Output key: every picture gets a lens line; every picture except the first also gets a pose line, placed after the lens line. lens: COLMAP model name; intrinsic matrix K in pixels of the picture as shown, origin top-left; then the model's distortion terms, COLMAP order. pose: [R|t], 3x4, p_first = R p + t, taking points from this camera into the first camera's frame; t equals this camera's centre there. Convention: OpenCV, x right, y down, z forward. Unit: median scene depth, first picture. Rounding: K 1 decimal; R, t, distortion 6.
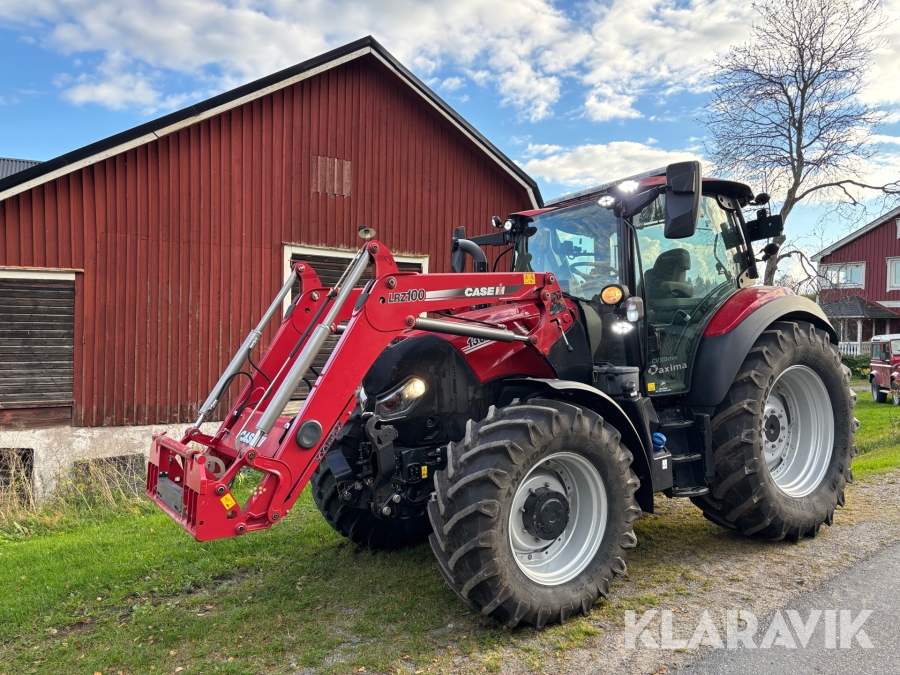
lens RADIAL K [[669.0, 0, 449.6], [0, 669.0, 337.2], [0, 0, 1]] dist [0.051942, -0.046672]
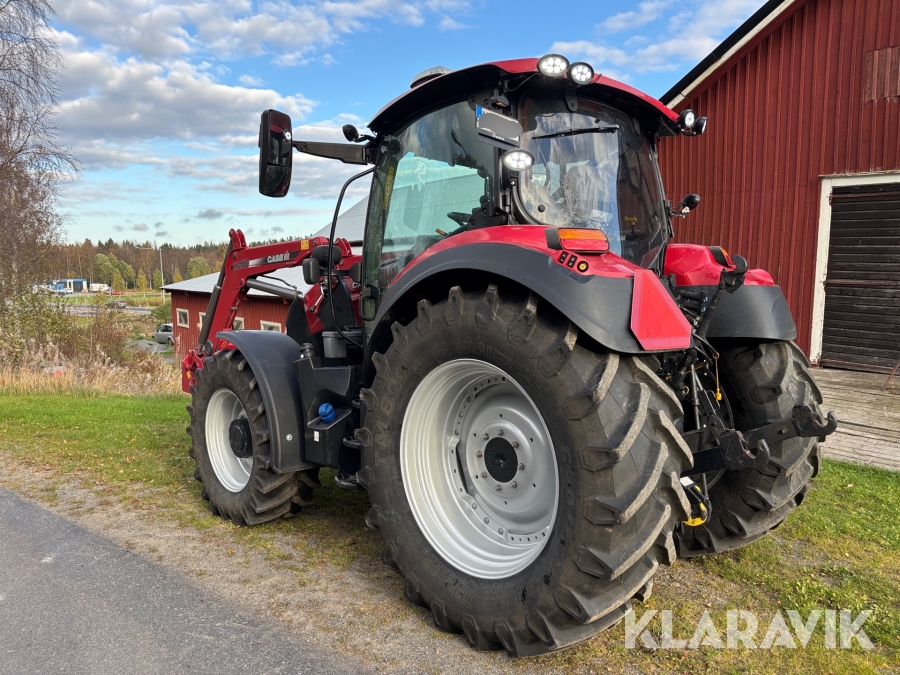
lens RADIAL K [[669.0, 0, 452.1], [0, 669.0, 331.9], [0, 0, 1]] dist [0.051942, -0.046672]
pose [[0.188018, 0.081285, -0.978796, 1.207672], [-0.009238, 0.996672, 0.080995, -0.032436], [0.982122, -0.006187, 0.188143, 0.969382]]
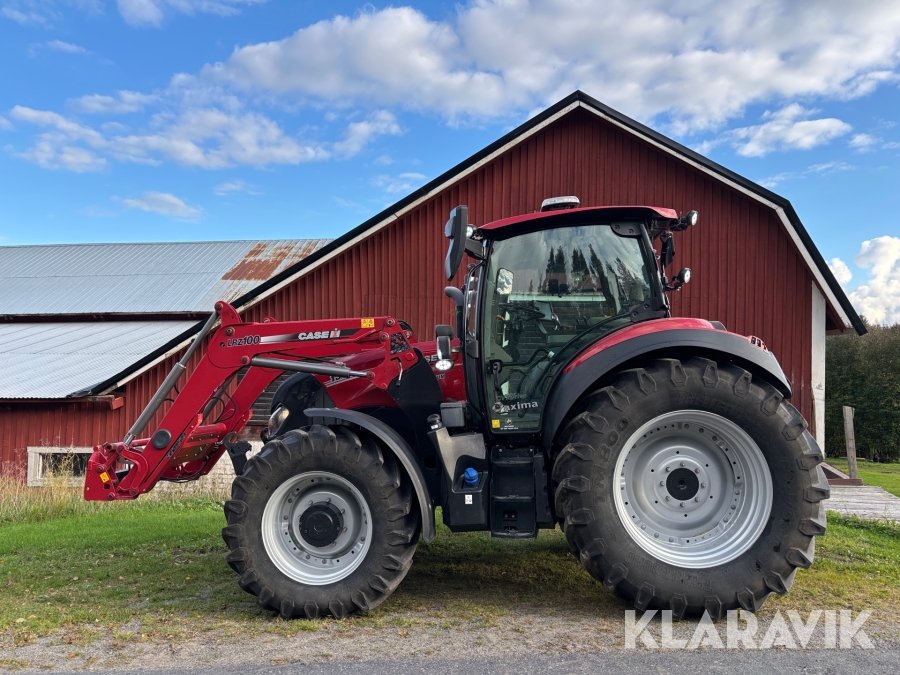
lens RADIAL K [[669.0, 0, 454.4], [0, 669.0, 344.8], [0, 0, 1]] dist [0.051942, -0.046672]
pose [[0.798233, -0.020393, -0.602003, 0.876559], [-0.010930, 0.998772, -0.048326, 0.004539], [0.602249, 0.045155, 0.797030, 0.162771]]
